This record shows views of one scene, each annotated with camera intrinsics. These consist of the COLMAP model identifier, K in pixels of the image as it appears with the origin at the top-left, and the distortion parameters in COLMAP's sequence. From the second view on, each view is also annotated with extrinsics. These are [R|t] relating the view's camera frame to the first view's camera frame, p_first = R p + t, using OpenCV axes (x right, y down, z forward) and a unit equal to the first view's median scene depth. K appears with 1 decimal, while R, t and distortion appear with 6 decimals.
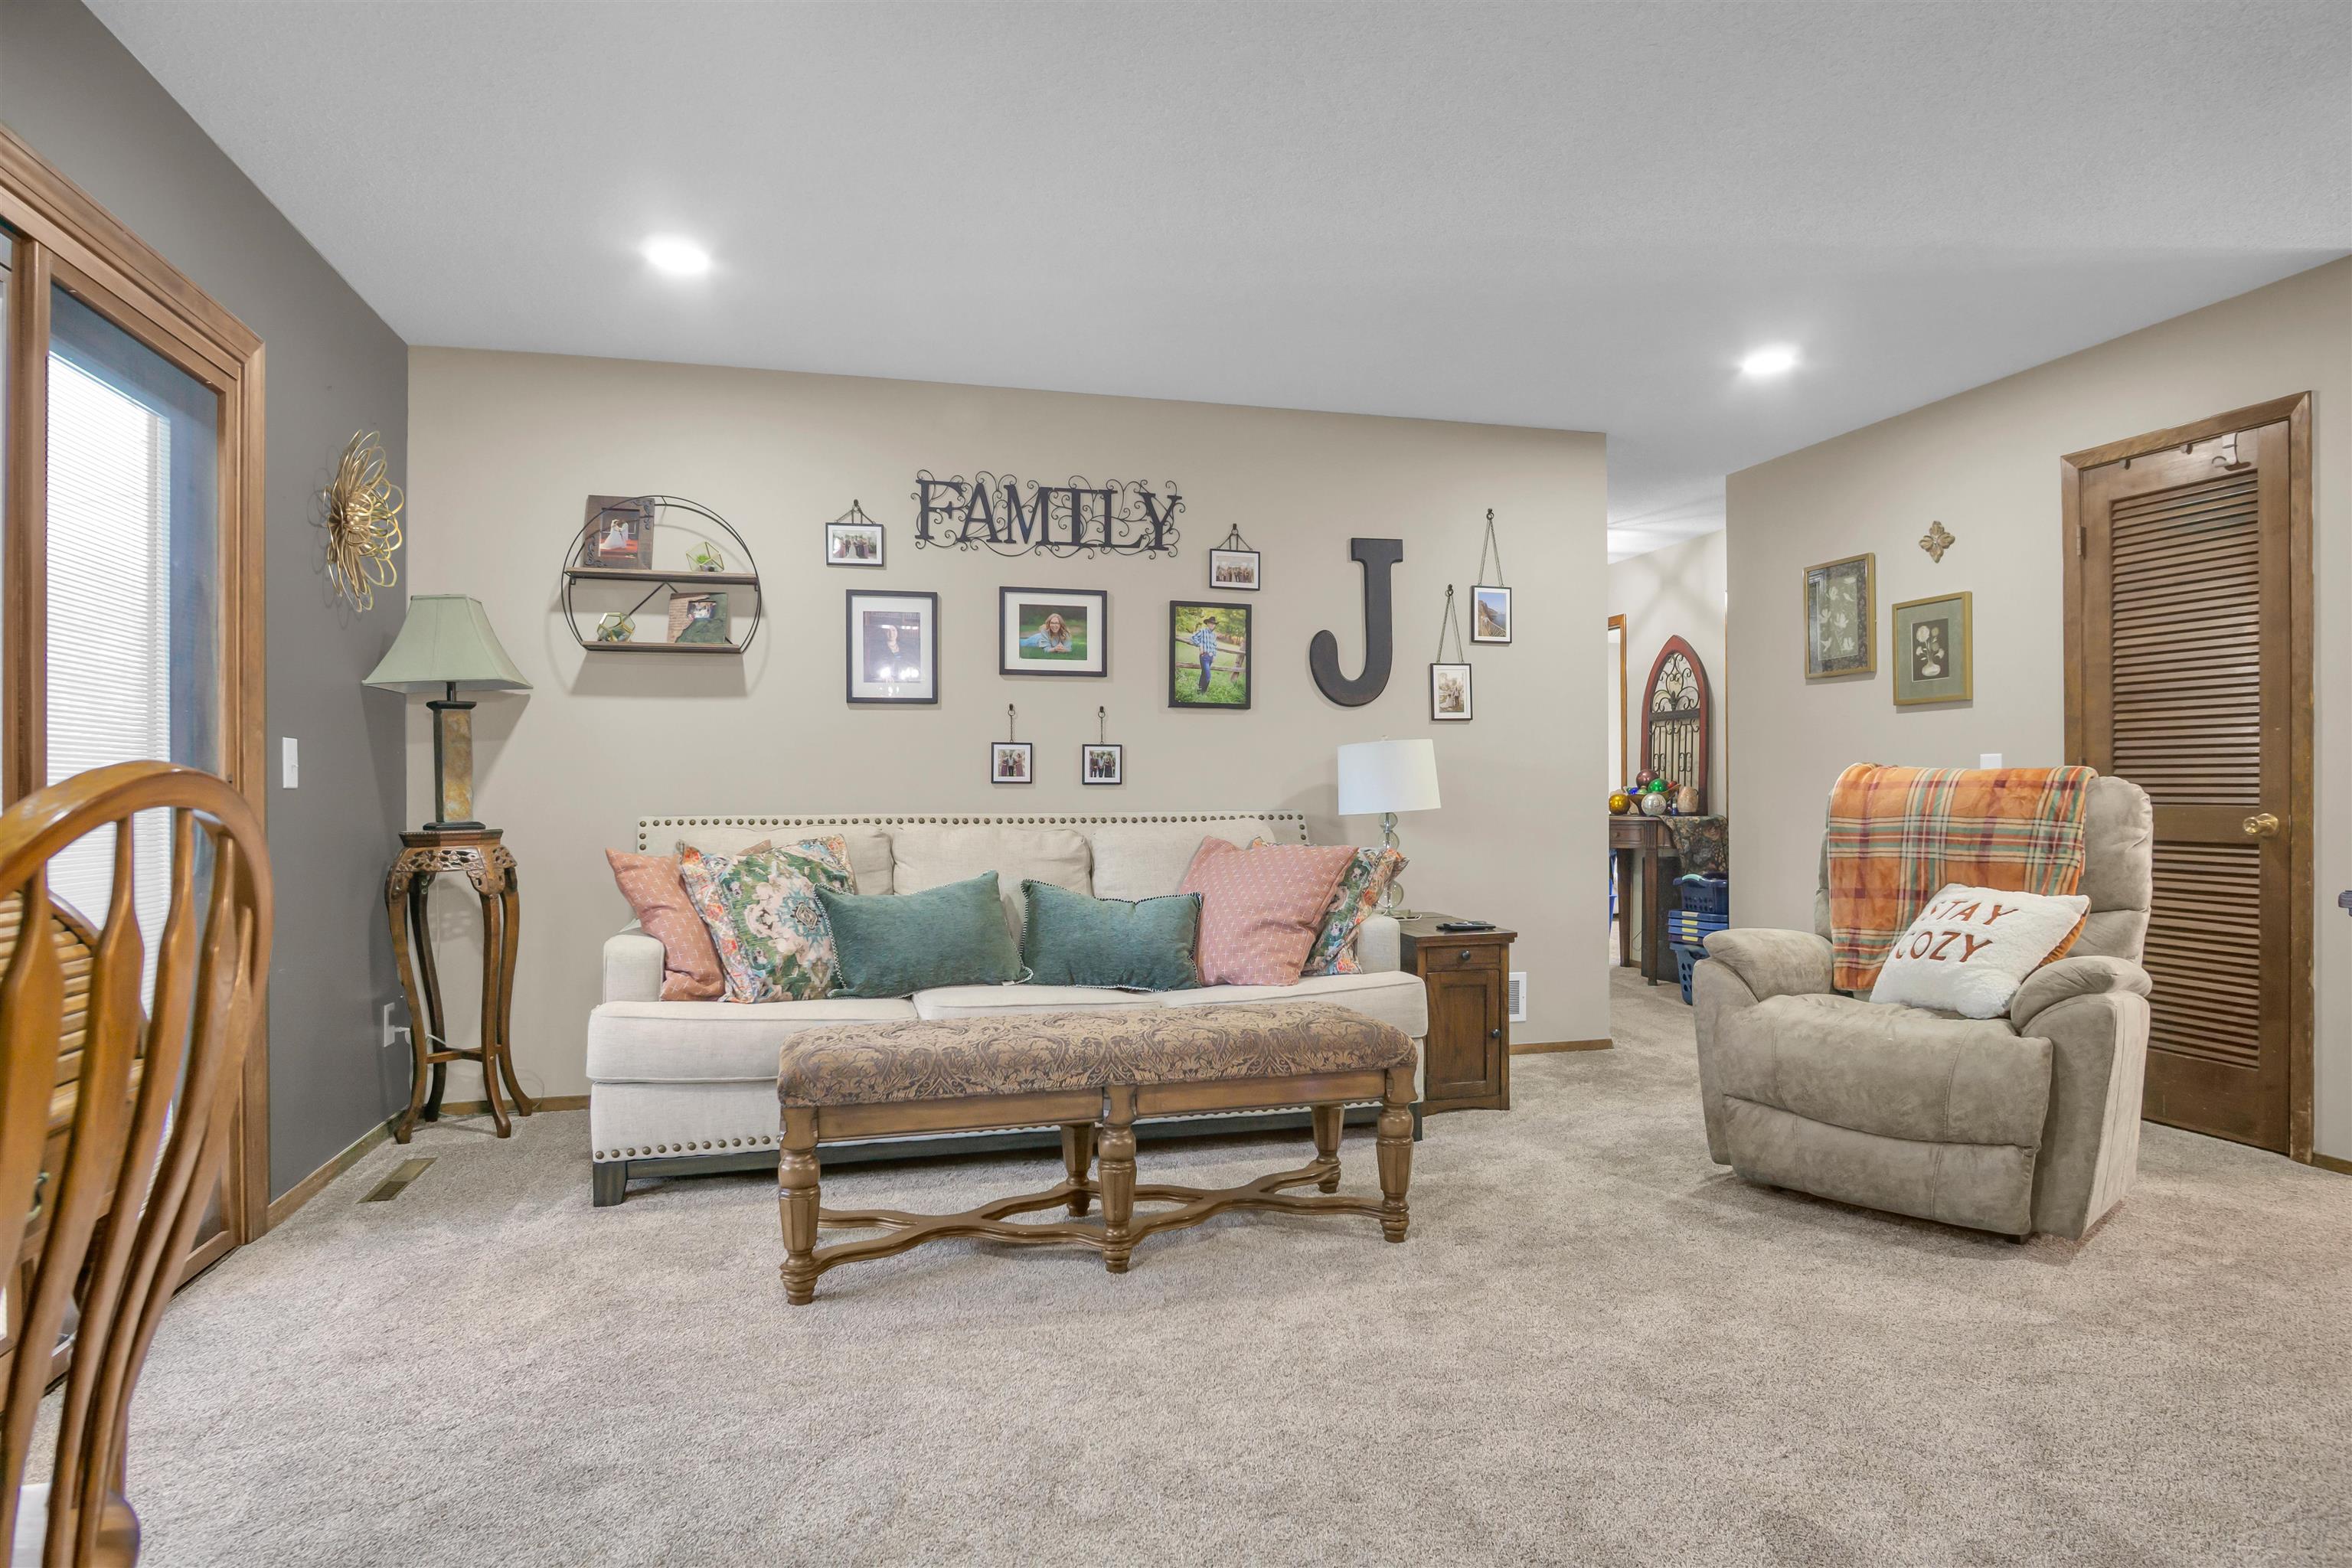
lens RADIAL K [[1263.2, 0, 1152.2], [0, 1263.2, 791.2], [0, 0, 1]] dist [-0.022324, 0.005886]
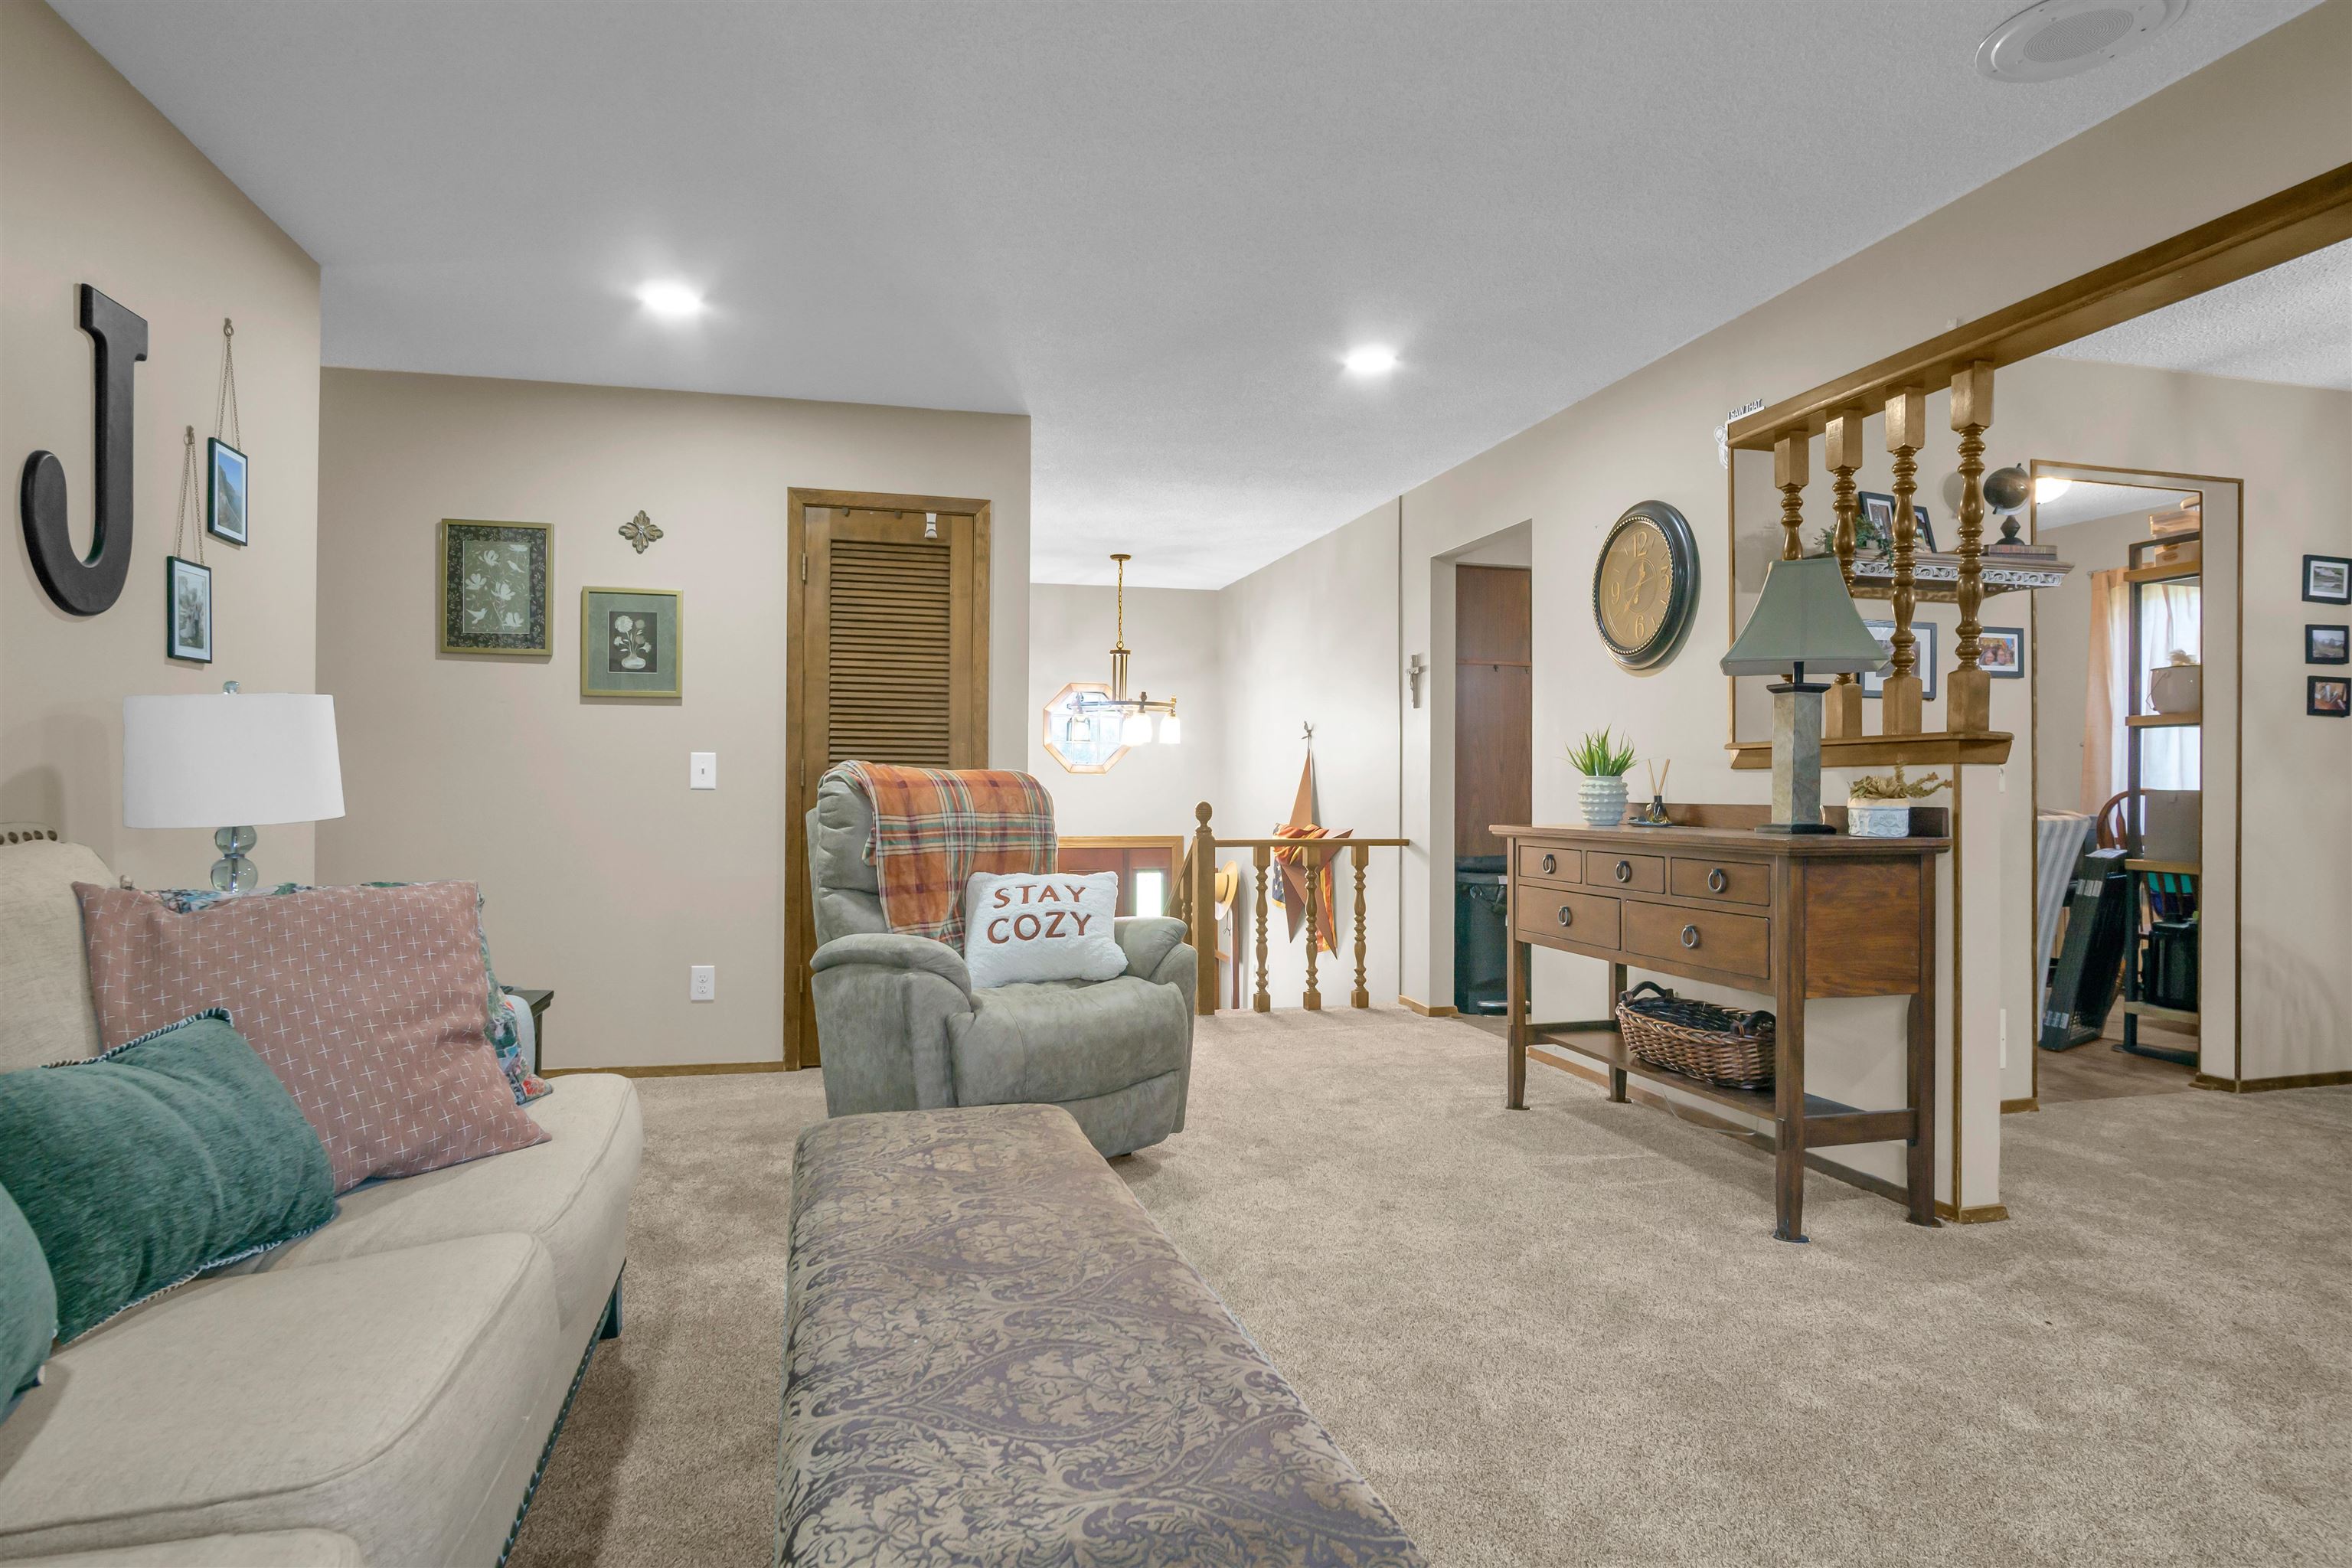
lens RADIAL K [[1263.2, 0, 1182.1], [0, 1263.2, 781.8], [0, 0, 1]] dist [-0.022324, 0.005886]
pose [[0.022739, 0.009931, 0.999692, -0.360489], [-0.005635, 0.999936, -0.009805, 0.002348], [-0.999726, -0.005411, 0.022794, 0.590484]]
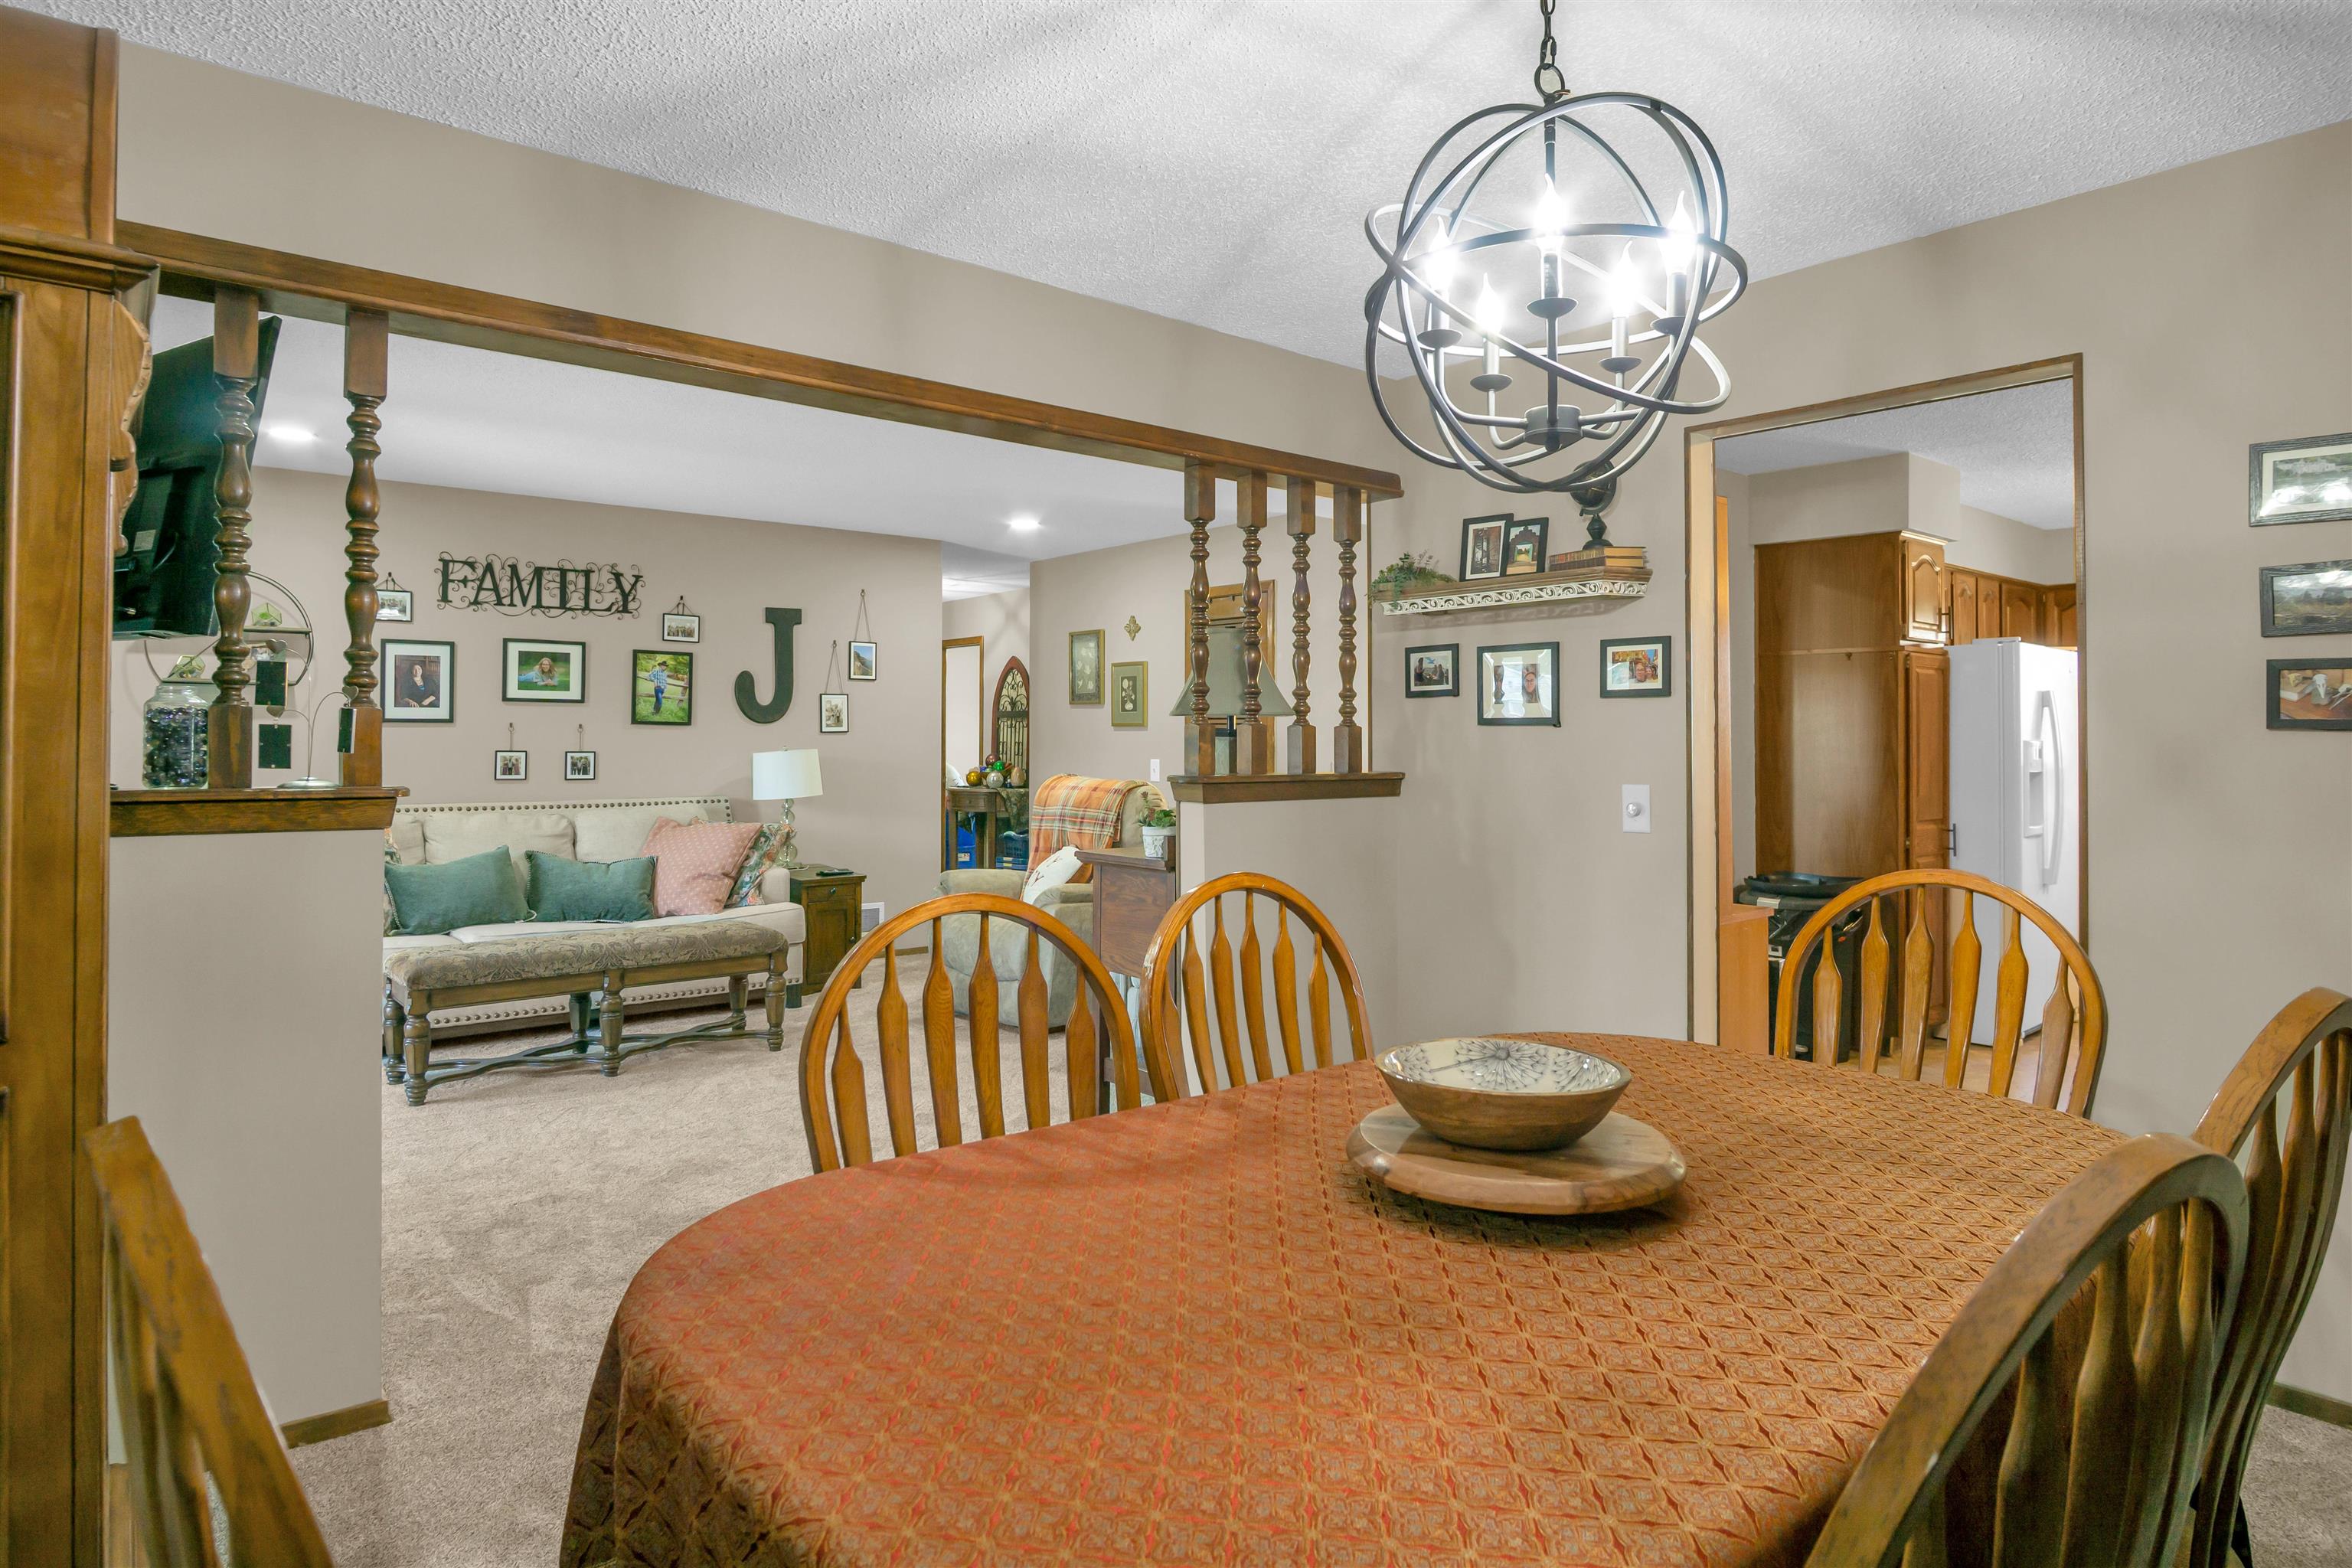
lens RADIAL K [[1263.2, 0, 1118.2], [0, 1263.2, 712.4], [0, 0, 1]] dist [-0.022324, 0.005886]
pose [[0.917178, 0.015197, 0.398188, -0.050647], [-0.006922, 0.999729, -0.022210, -0.055042], [-0.398418, 0.017614, 0.917035, -0.538547]]
